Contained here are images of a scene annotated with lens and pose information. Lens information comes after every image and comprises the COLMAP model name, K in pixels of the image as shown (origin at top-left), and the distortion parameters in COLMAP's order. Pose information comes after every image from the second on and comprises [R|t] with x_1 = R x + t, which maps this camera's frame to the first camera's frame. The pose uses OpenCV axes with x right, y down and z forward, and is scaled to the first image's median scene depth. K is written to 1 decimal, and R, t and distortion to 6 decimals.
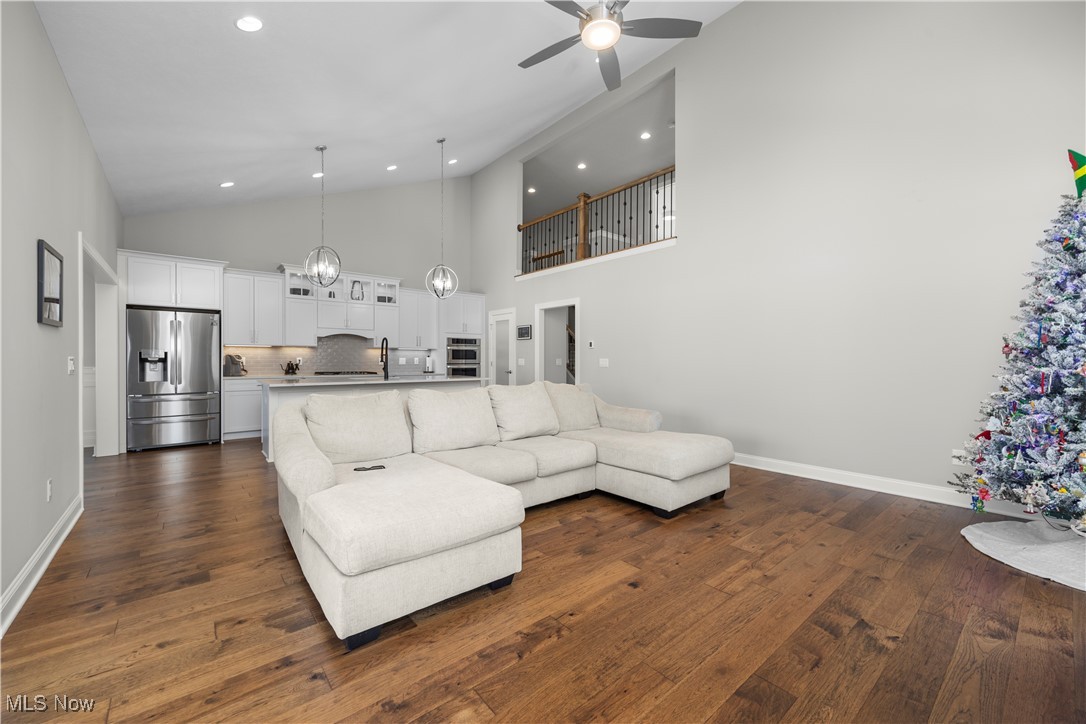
lens RADIAL K [[425.8, 0, 540.5], [0, 425.8, 360.1], [0, 0, 1]] dist [0.002218, 0.000208]
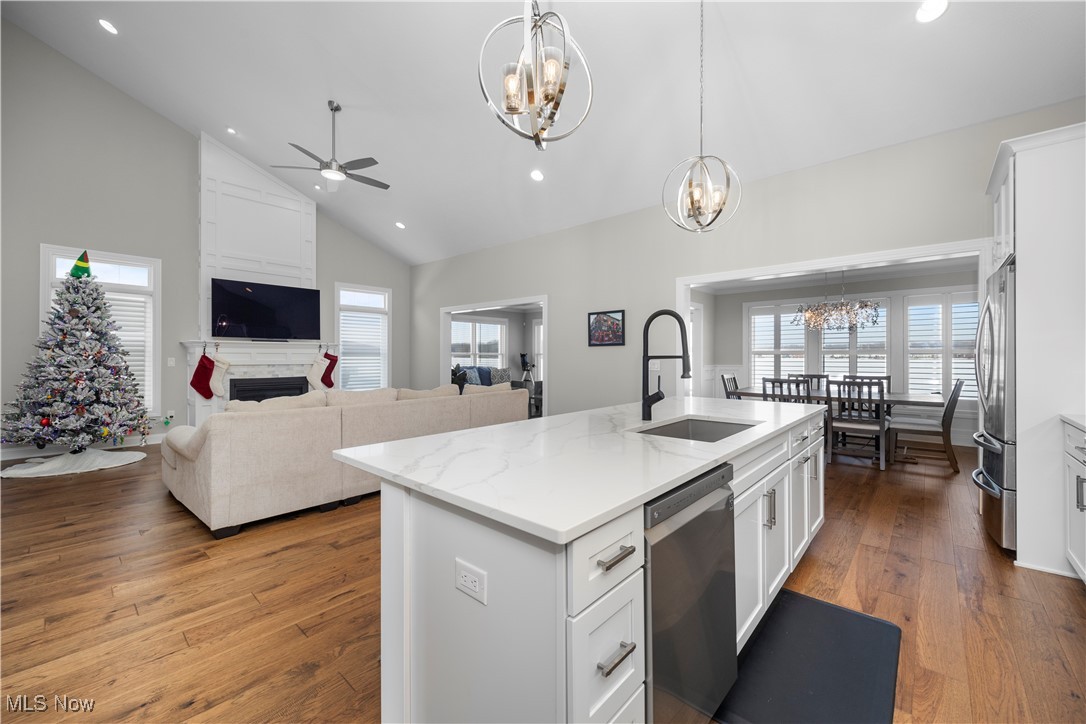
lens RADIAL K [[434.1, 0, 541.7], [0, 434.1, 353.9], [0, 0, 1]] dist [0.001243, 0.000072]
pose [[-0.988149, -0.003371, -0.153462, -0.186627], [-0.002918, 0.999991, -0.003177, -0.012460], [0.153472, -0.002692, -0.988149, 1.207643]]
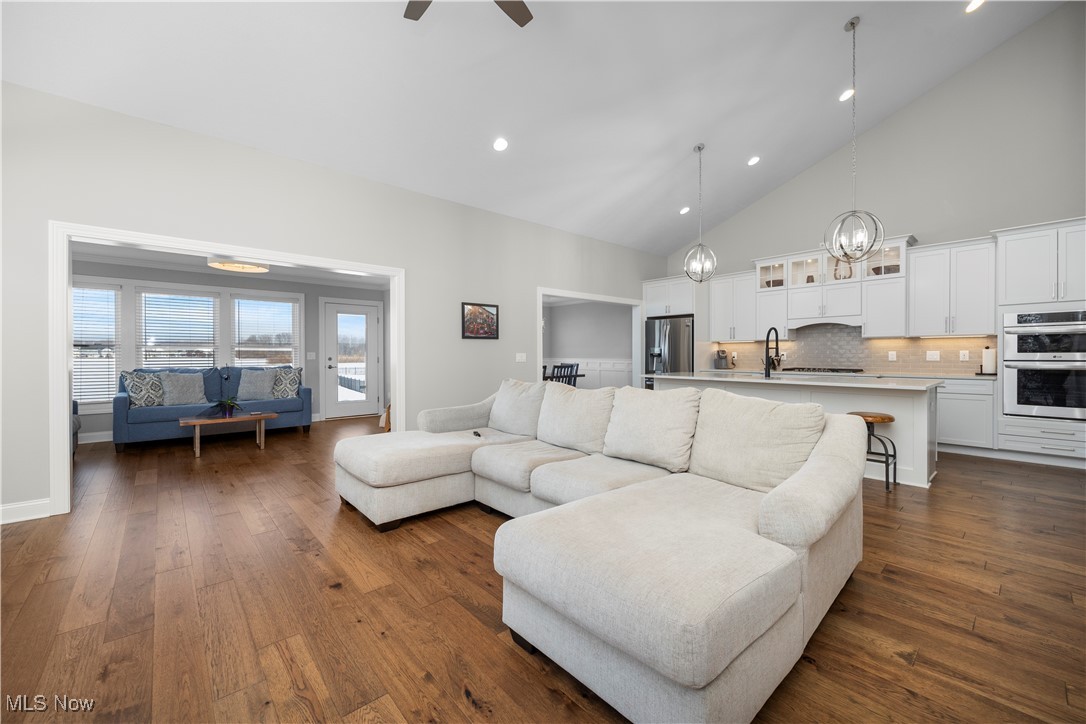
lens RADIAL K [[429.3, 0, 547.1], [0, 429.3, 356.4], [0, 0, 1]] dist [0.000283, -0.000324]
pose [[0.041388, 0.000504, -0.999143, 0.396484], [0.001761, 0.999998, 0.000577, 0.002329], [0.999142, -0.001784, 0.041387, 0.470529]]
